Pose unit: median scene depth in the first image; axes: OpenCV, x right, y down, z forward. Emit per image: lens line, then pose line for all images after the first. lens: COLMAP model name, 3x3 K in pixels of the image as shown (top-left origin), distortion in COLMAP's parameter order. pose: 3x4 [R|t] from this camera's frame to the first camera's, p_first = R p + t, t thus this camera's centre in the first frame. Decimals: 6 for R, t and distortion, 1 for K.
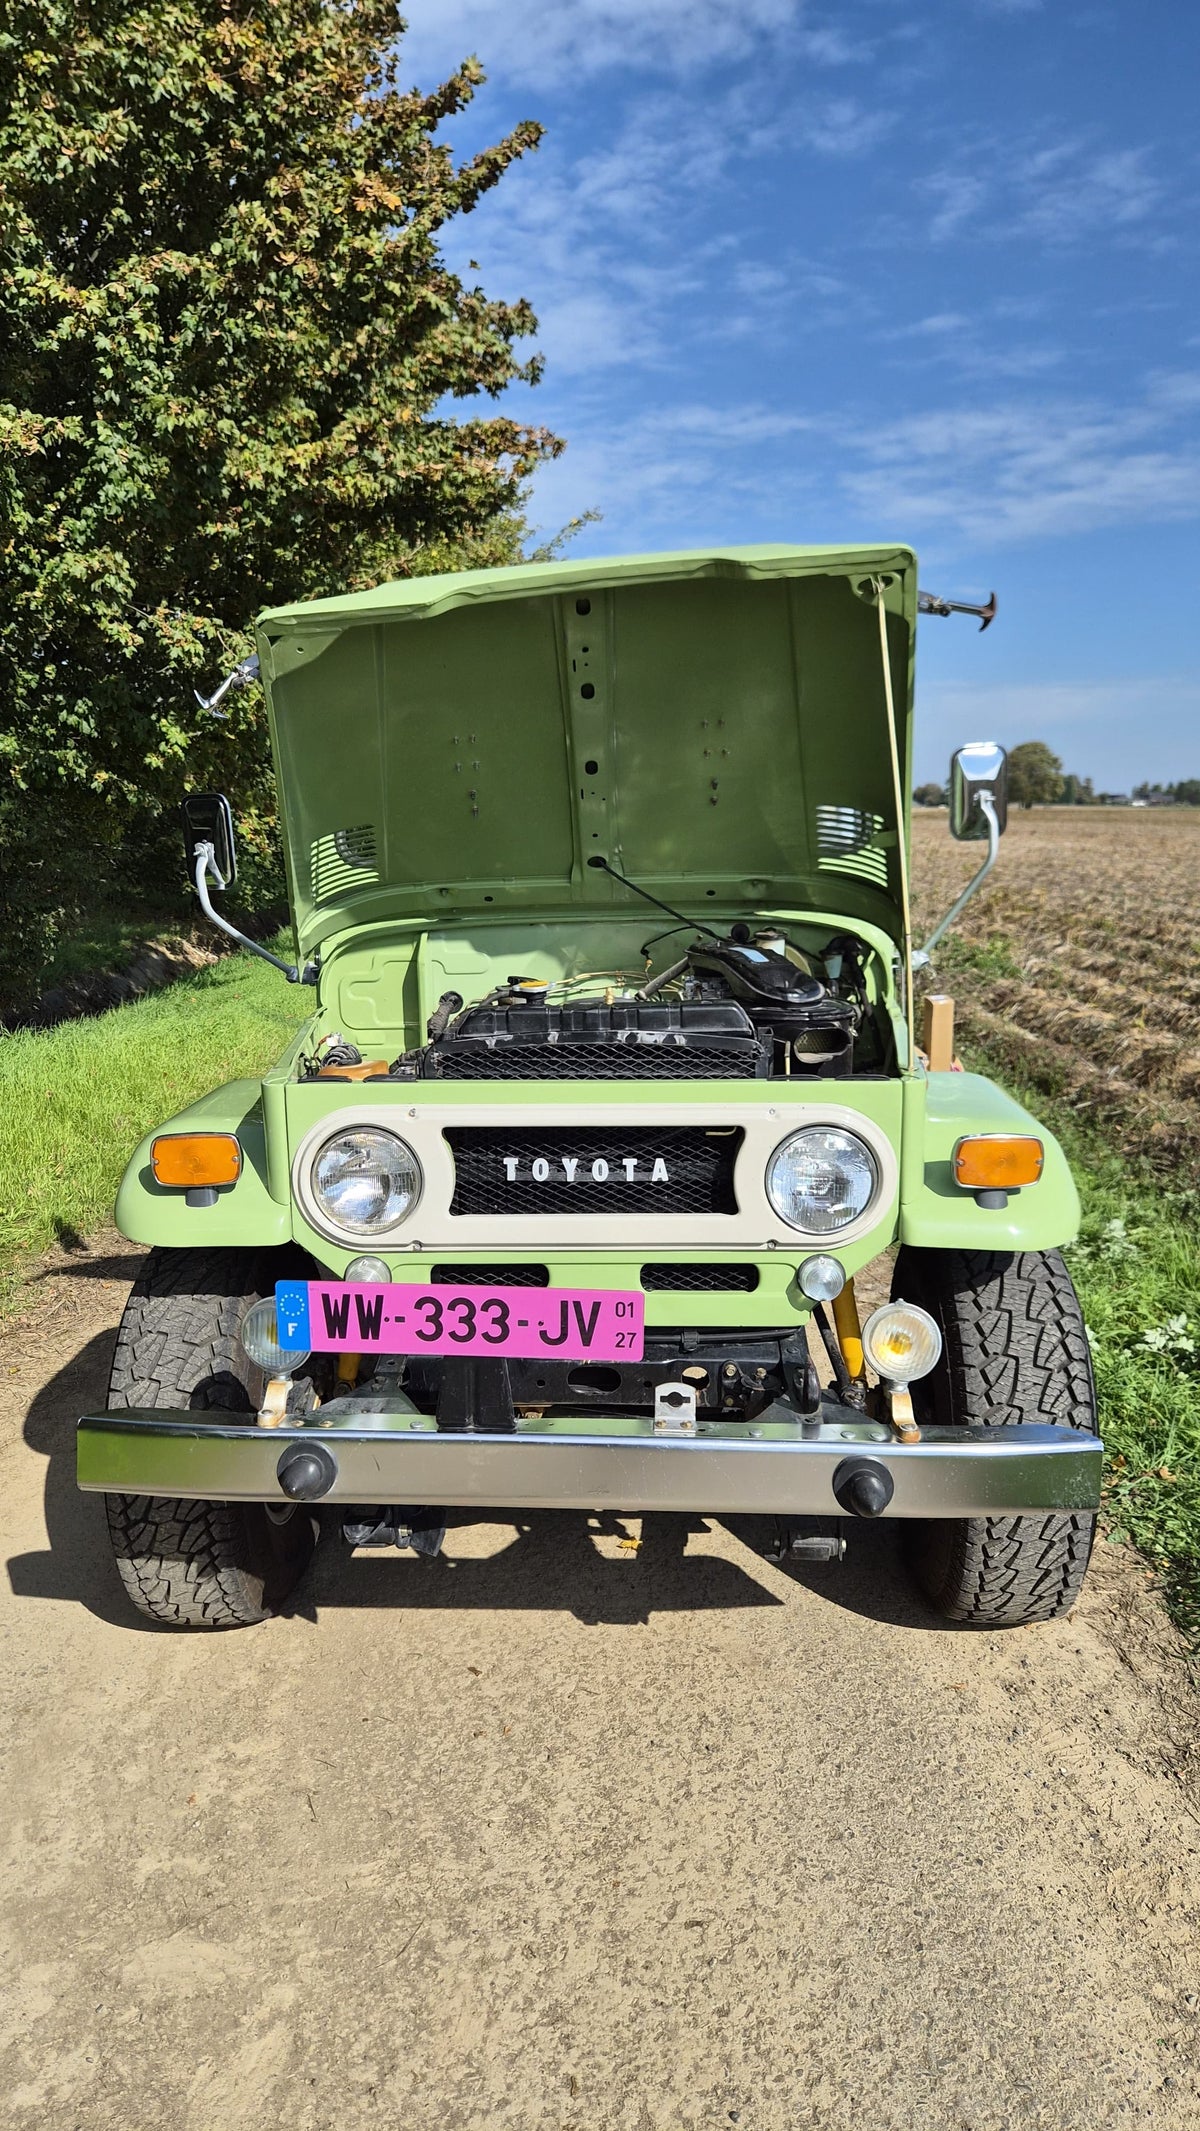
lens RADIAL K [[1443.3, 0, 600.6], [0, 1443.3, 1077.7], [0, 0, 1]] dist [0.039638, -0.027234]
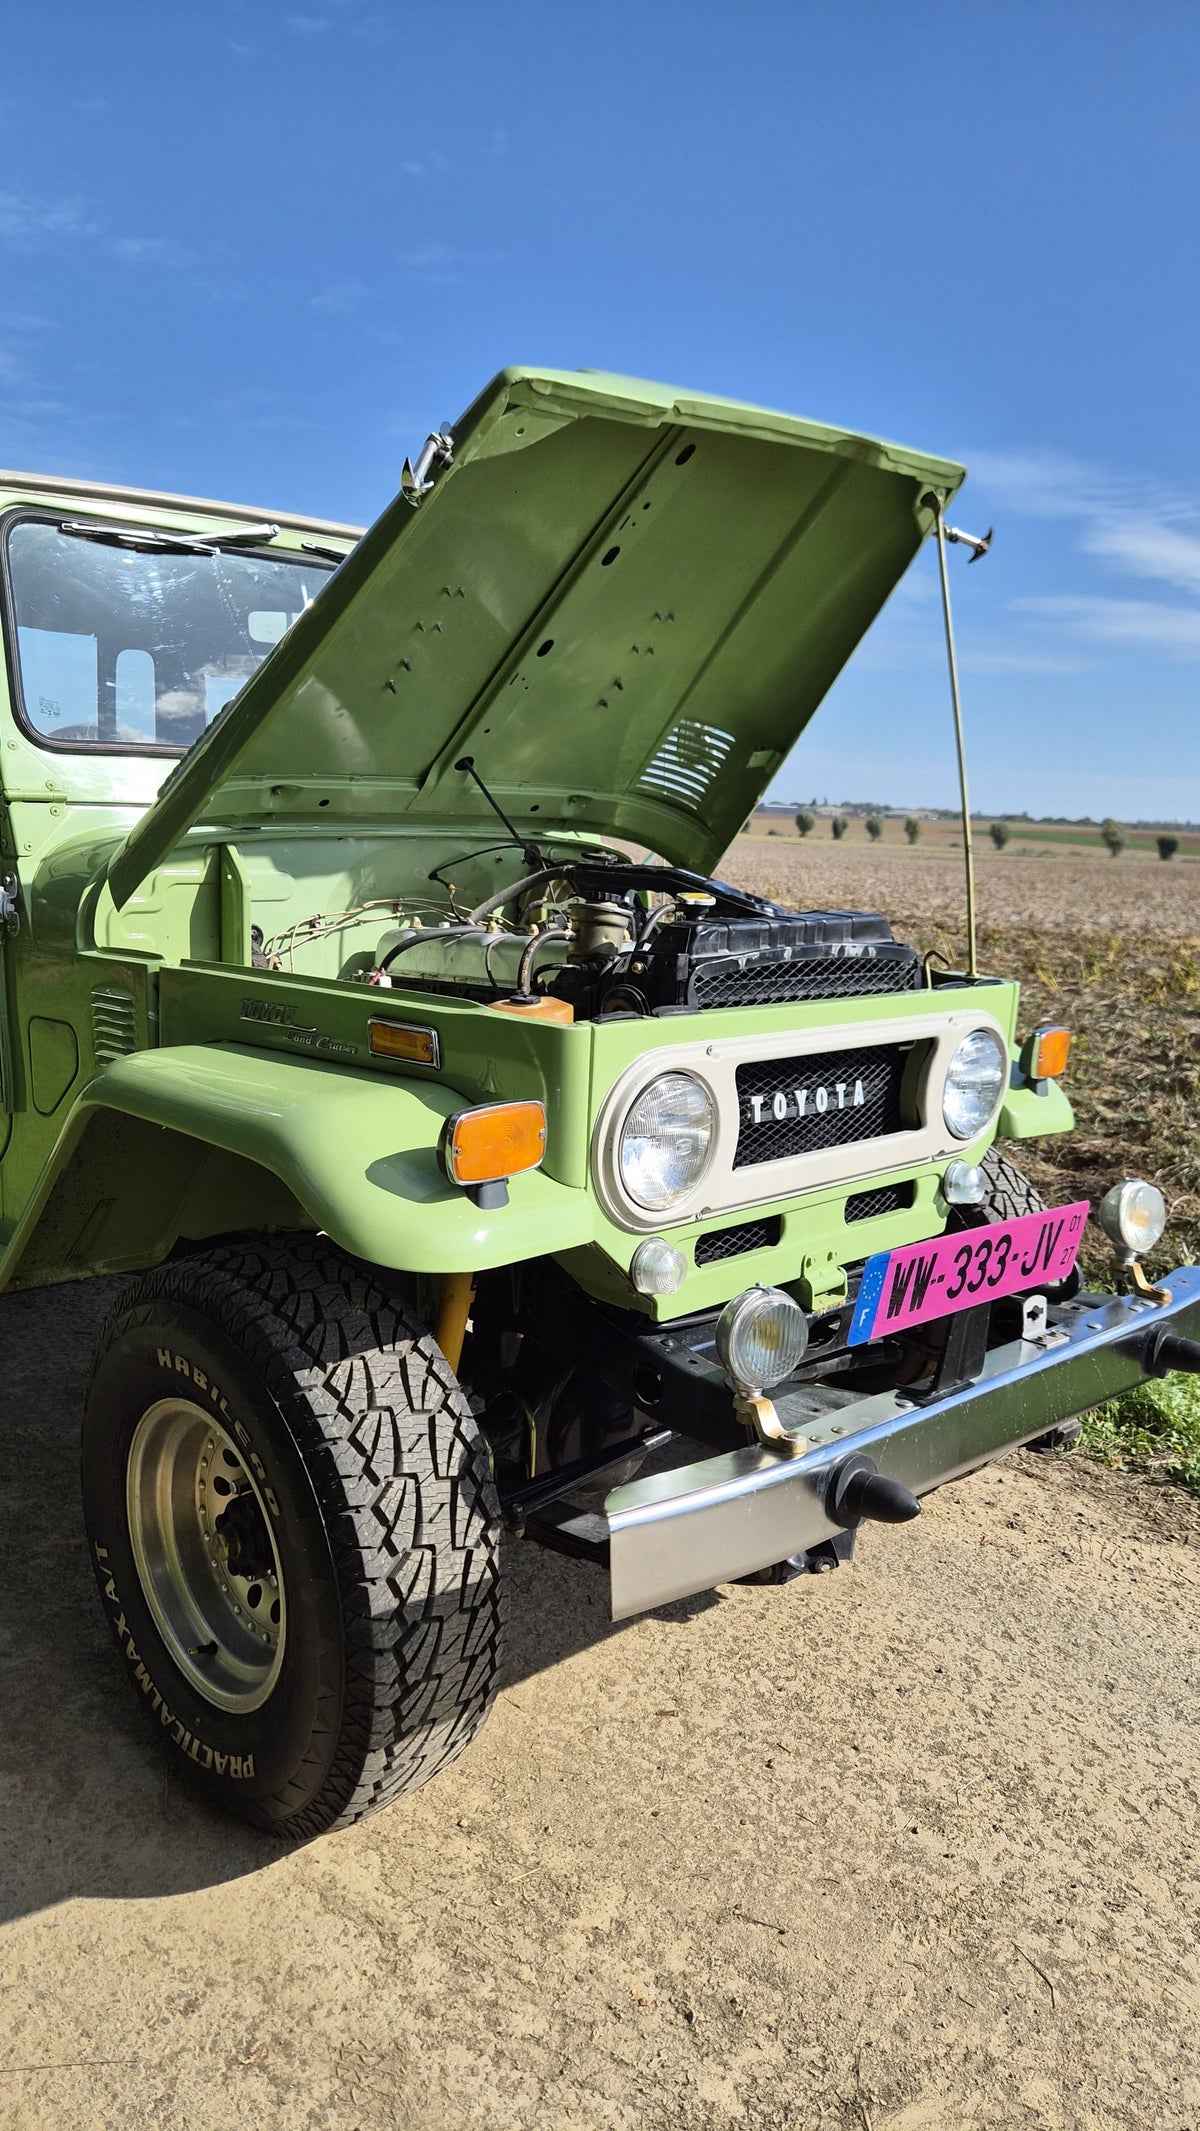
lens RADIAL K [[1443.3, 0, 606.6], [0, 1443.3, 1089.8], [0, 0, 1]] dist [0.039638, -0.027234]
pose [[0.685938, -0.094599, 0.721485, -0.727898], [0.076934, 0.995384, 0.057368, -0.003871], [-0.723582, 0.016155, 0.690050, 0.464878]]
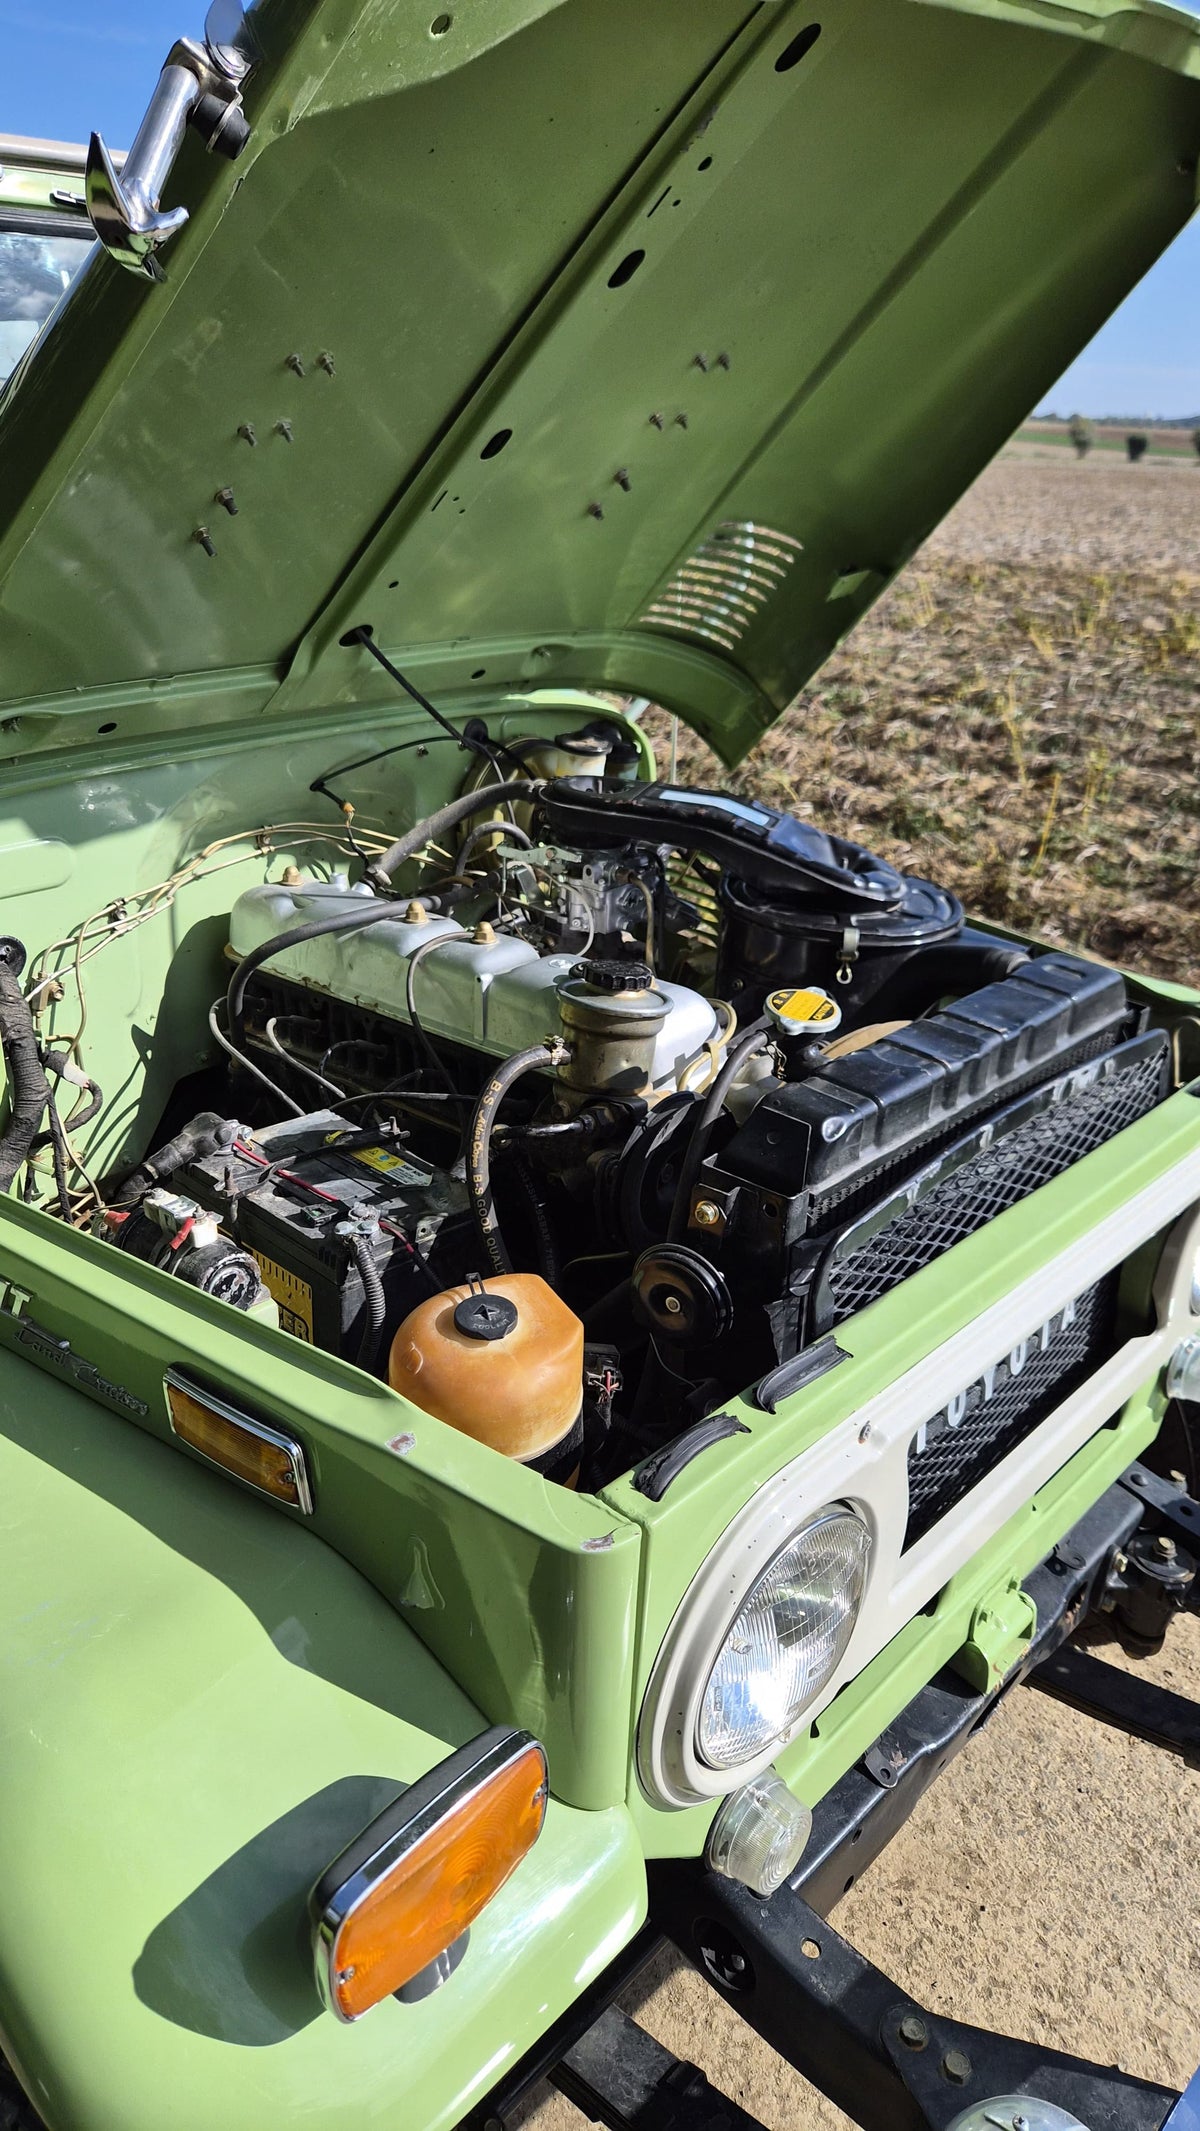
lens RADIAL K [[1443.3, 0, 590.7], [0, 1443.3, 1045.5], [0, 0, 1]] dist [0.039638, -0.027234]
pose [[0.661469, -0.264345, 0.701841, -0.417194], [0.083844, 0.956021, 0.281060, -0.189271], [-0.745271, -0.127067, 0.654542, 0.776830]]
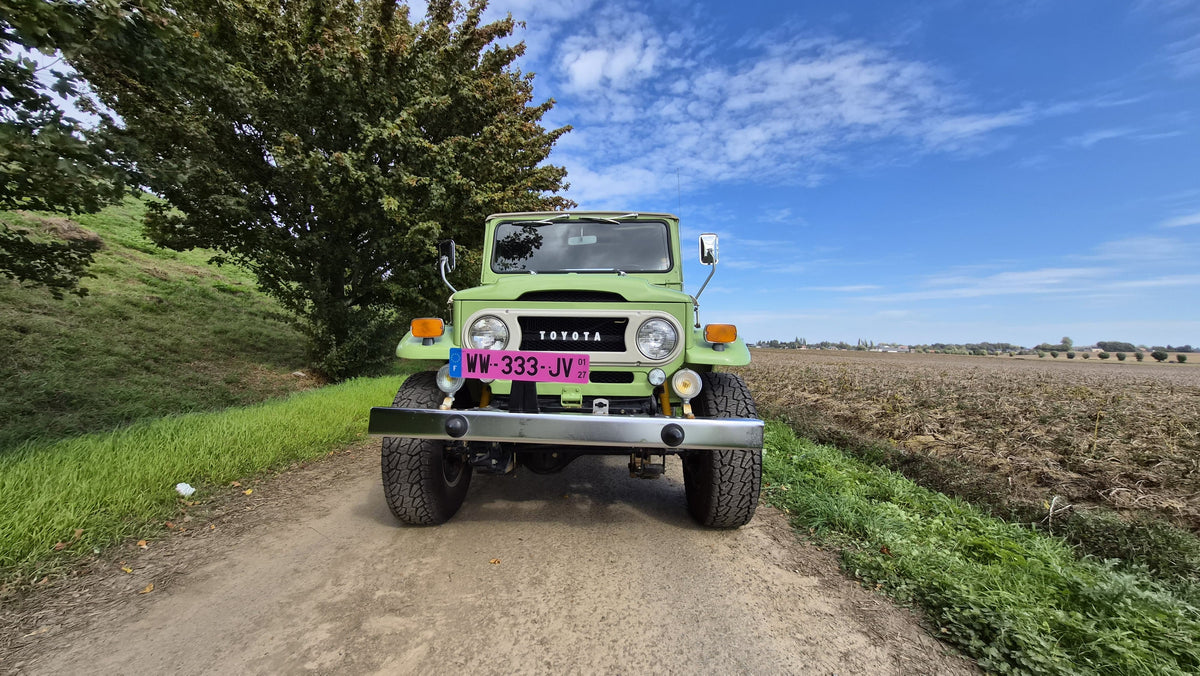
lens RADIAL K [[477.4, 0, 591.8], [0, 477.4, 335.9], [0, 0, 1]] dist [-0.007273, 0.001868]
pose [[0.999624, 0.024572, 0.012140, 0.019400], [-0.021603, 0.979009, -0.202670, 0.240248], [-0.016865, 0.202331, 0.979172, 0.116127]]
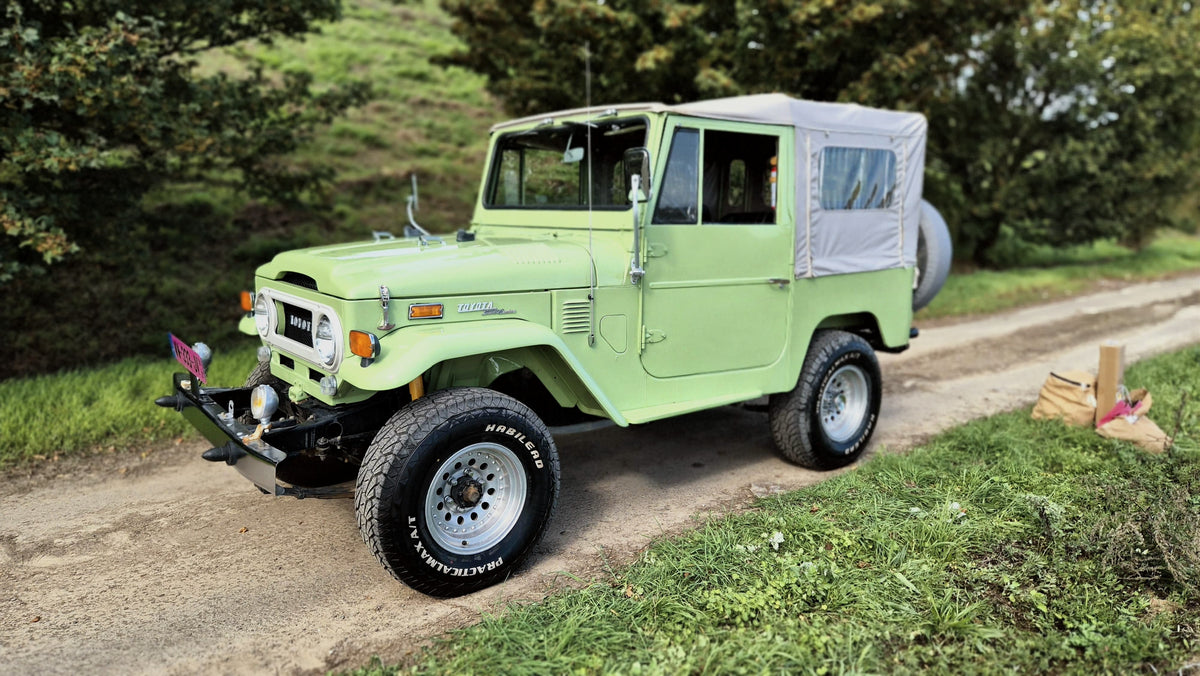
lens RADIAL K [[805.0, 0, 596.9], [0, 805.0, 344.5], [0, 0, 1]] dist [0.033266, -0.018406]
pose [[0.643481, 0.153024, -0.750010, 1.318294], [-0.159776, 0.985083, 0.063904, -0.069172], [0.748601, 0.078712, 0.658332, 0.467712]]
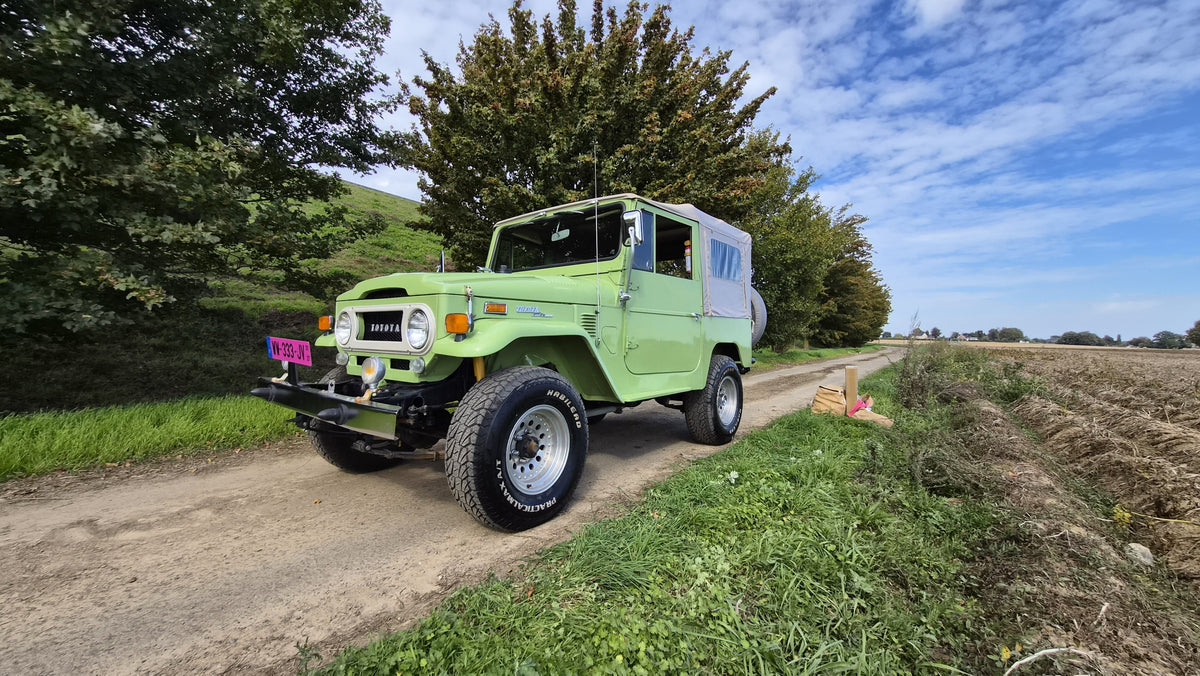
lens RADIAL K [[477.4, 0, 589.6], [0, 477.4, 336.3], [0, 0, 1]] dist [-0.007273, 0.001868]
pose [[0.799107, 0.022795, -0.600757, 0.960957], [-0.135564, 0.980377, -0.143122, 0.167051], [0.585705, 0.195811, 0.786516, 0.437131]]
